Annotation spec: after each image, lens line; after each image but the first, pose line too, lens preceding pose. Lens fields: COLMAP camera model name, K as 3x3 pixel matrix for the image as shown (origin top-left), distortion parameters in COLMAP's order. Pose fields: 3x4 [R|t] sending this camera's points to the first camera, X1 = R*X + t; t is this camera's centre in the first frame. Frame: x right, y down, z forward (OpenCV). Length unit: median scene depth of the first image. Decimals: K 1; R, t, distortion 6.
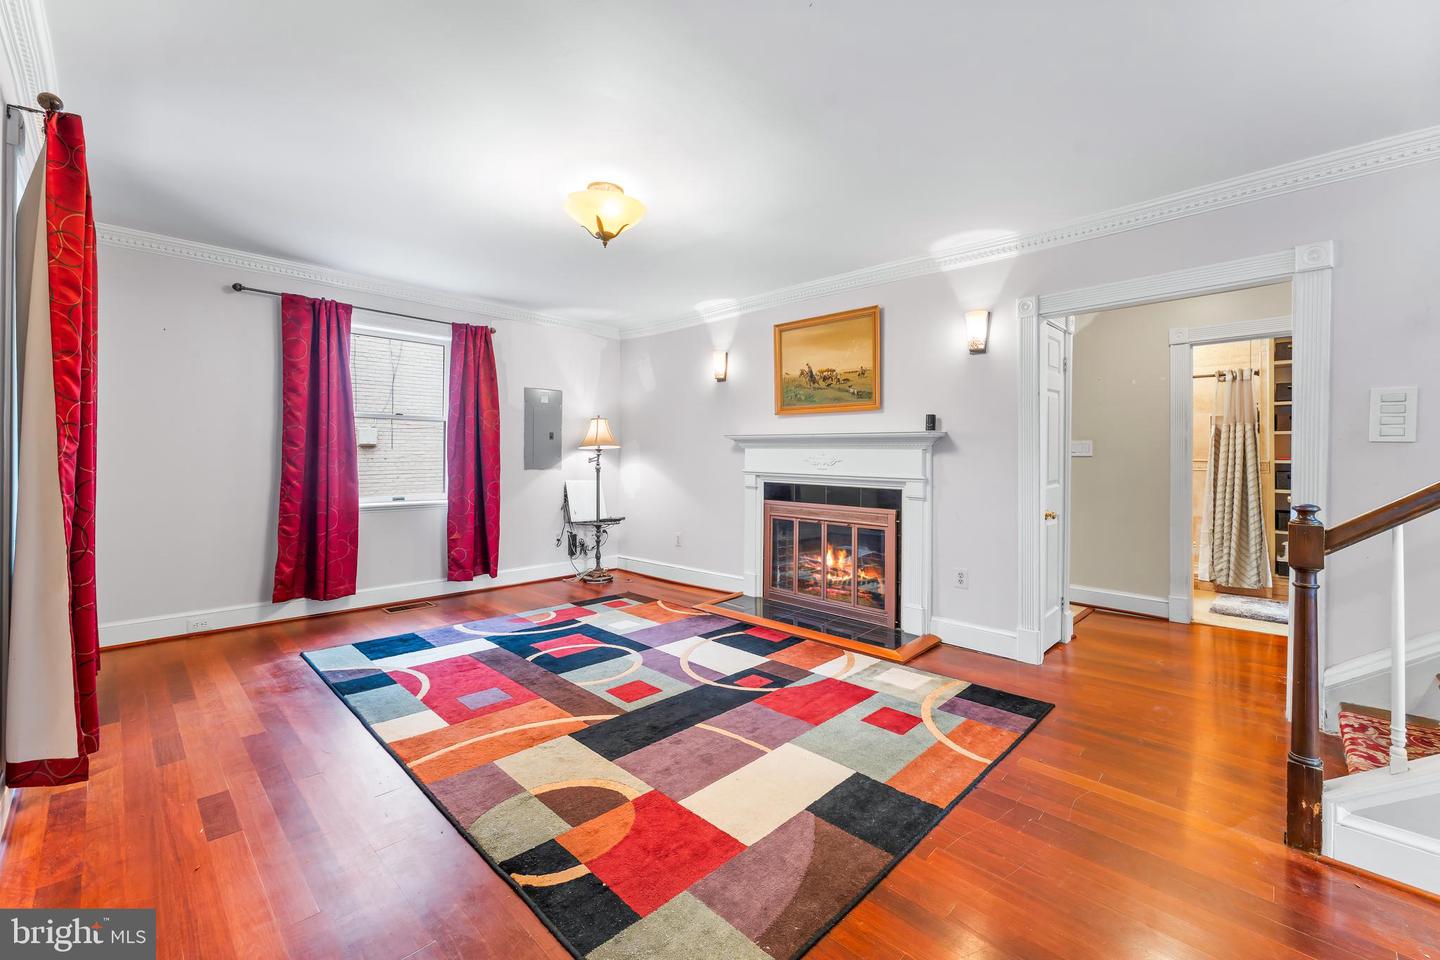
lens RADIAL K [[585.0, 0, 713.5], [0, 585.0, 463.5], [0, 0, 1]] dist [0.000677, 0.000006]
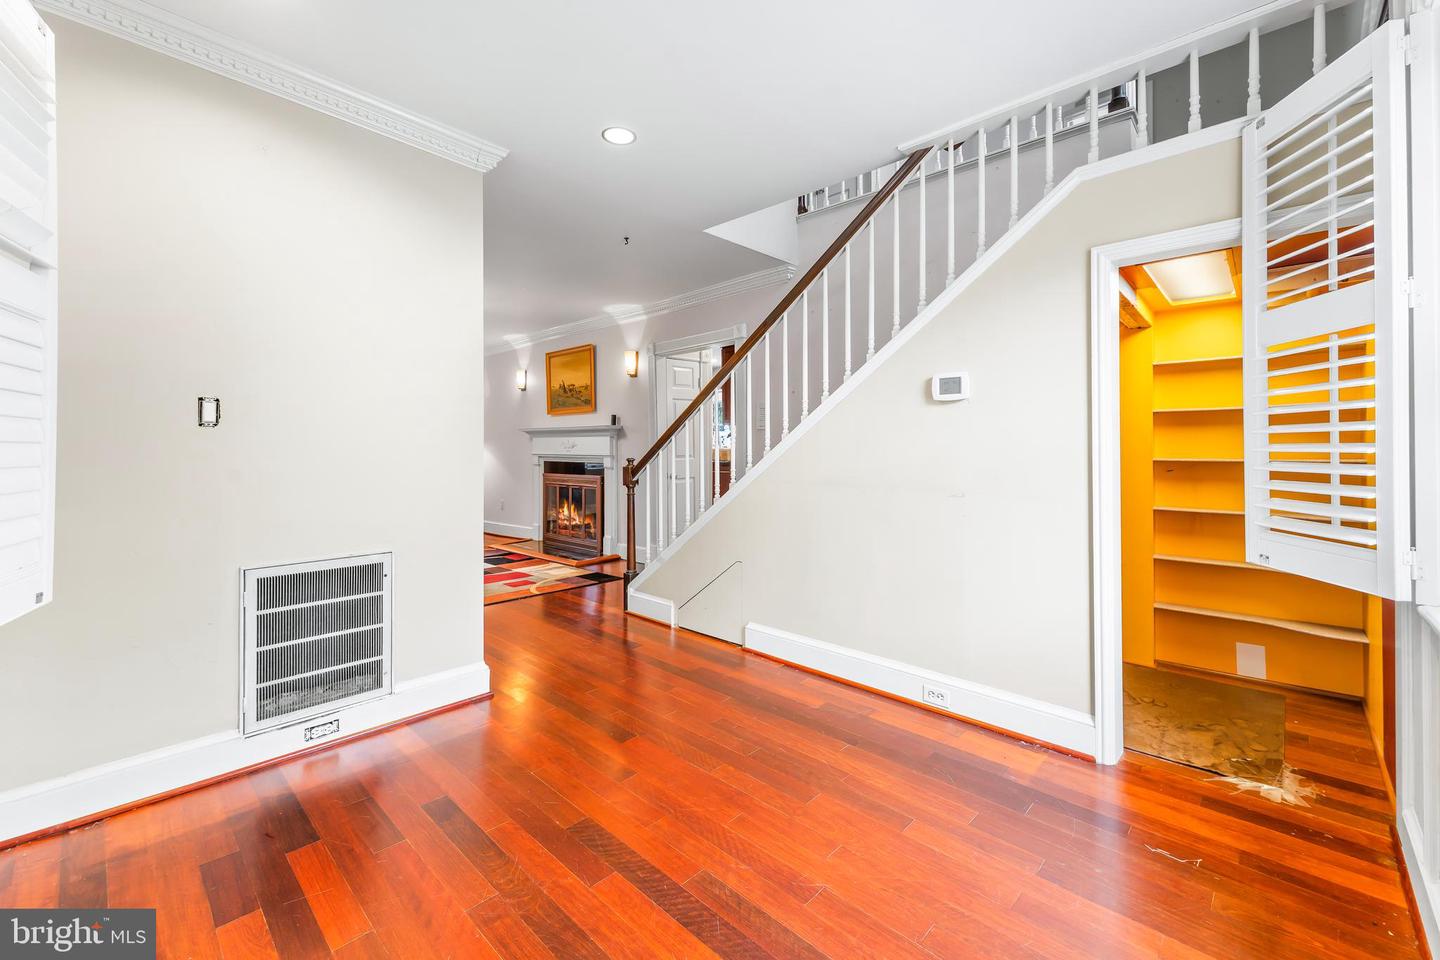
lens RADIAL K [[606.4, 0, 724.1], [0, 606.4, 445.0], [0, 0, 1]] dist [0.000108, -0.000006]
pose [[0.999611, -0.017156, 0.021972, 0.659531], [0.017399, 0.999789, -0.010941, 0.022014], [-0.021780, 0.011319, 0.999699, -0.675238]]
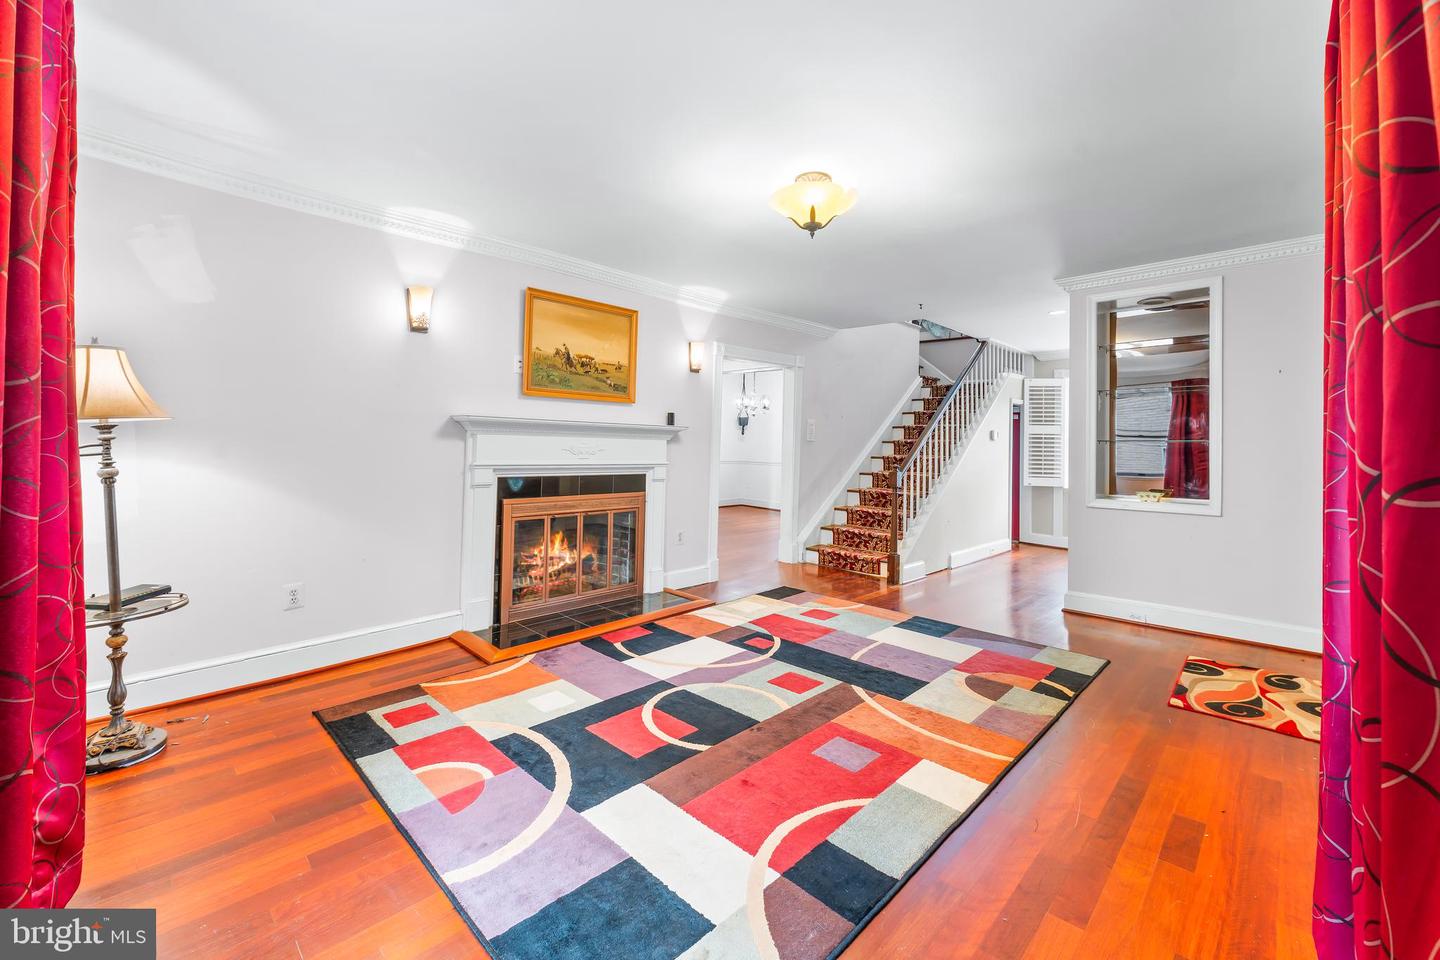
lens RADIAL K [[600.8, 0, 722.5], [0, 600.8, 442.9], [0, 0, 1]] dist [0.001387, 0.000077]
pose [[-0.009018, -0.002373, 0.999957, -0.966913], [-0.000640, 0.999997, 0.002367, -0.022141], [-0.999959, -0.000618, -0.009019, 0.938055]]
